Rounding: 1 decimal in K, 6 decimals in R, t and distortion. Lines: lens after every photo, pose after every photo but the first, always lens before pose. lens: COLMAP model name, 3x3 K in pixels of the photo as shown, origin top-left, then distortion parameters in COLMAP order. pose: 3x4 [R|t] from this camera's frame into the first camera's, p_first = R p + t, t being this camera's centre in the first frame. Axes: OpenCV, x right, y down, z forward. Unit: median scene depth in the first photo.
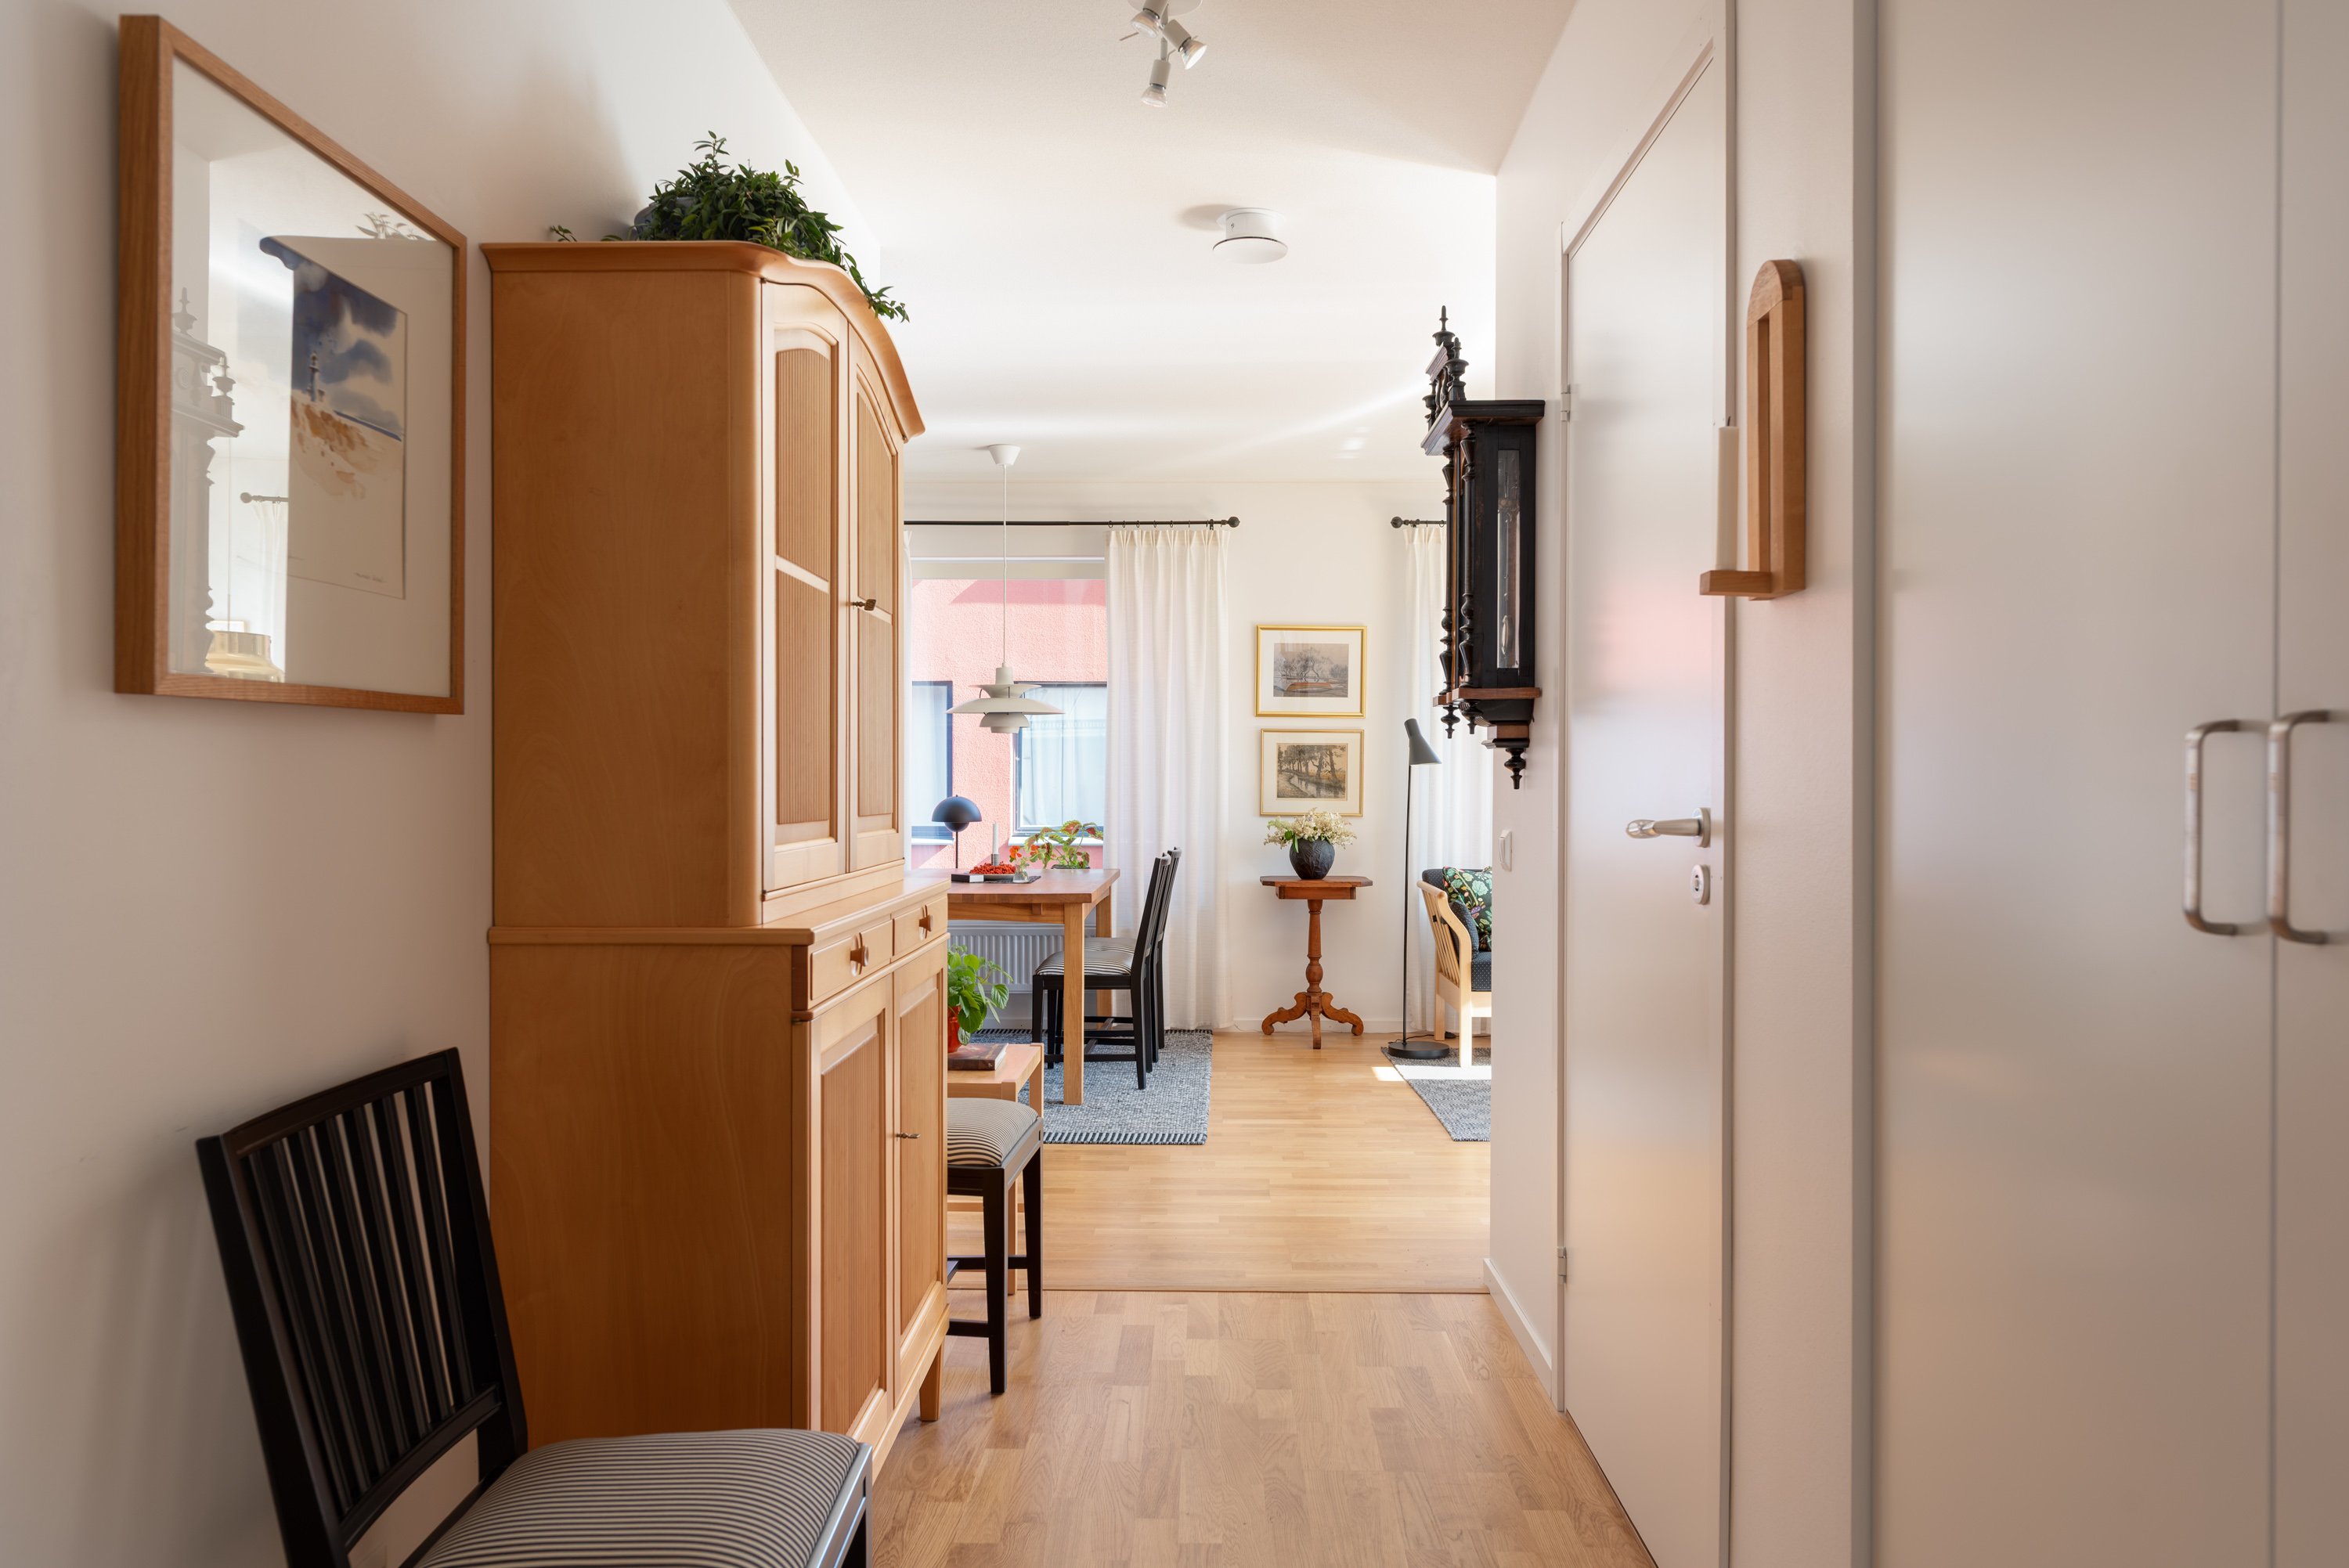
lens RADIAL K [[1601.4, 0, 1171.6], [0, 1601.4, 783.9], [0, 0, 1]] dist [-0.001841, 0.005597]
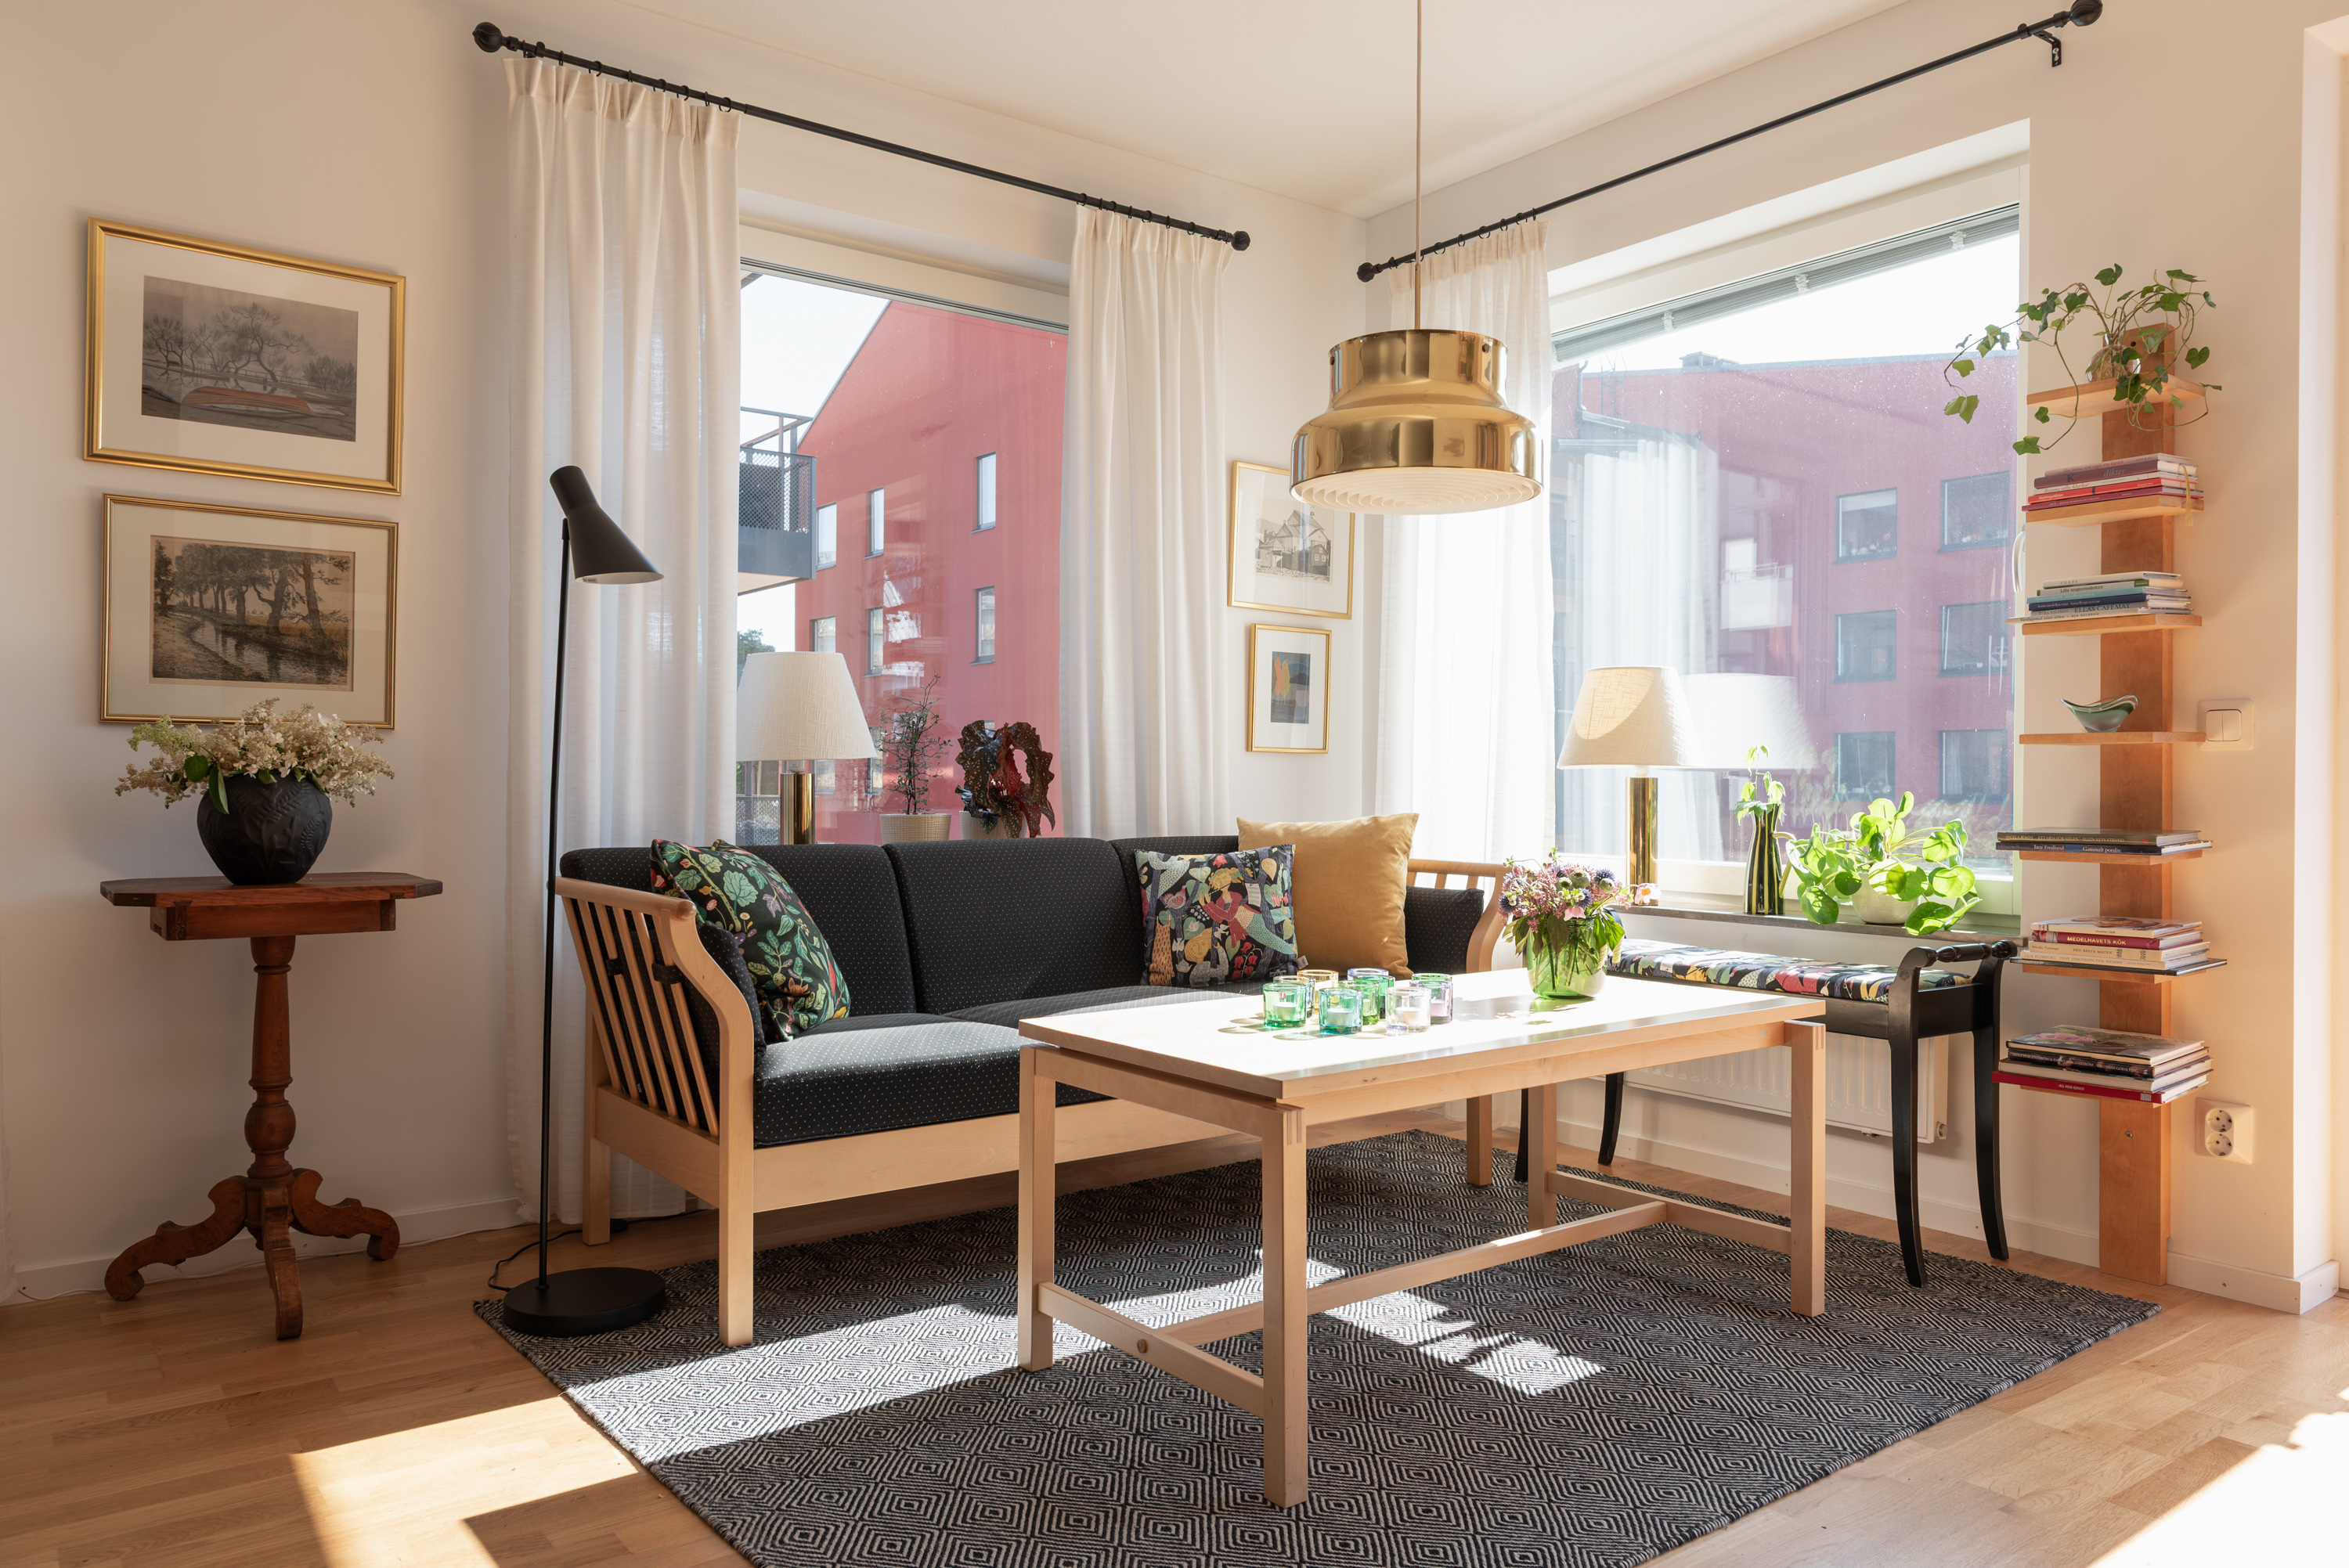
lens RADIAL K [[1601.4, 0, 1171.4], [0, 1601.4, 781.5], [0, 0, 1]] dist [-0.001841, 0.005597]
pose [[0.786573, 0.001132, 0.617496, 0.020937], [-0.001891, 0.999998, 0.000577, 0.033882], [-0.617494, -0.001621, 0.786574, 0.553175]]
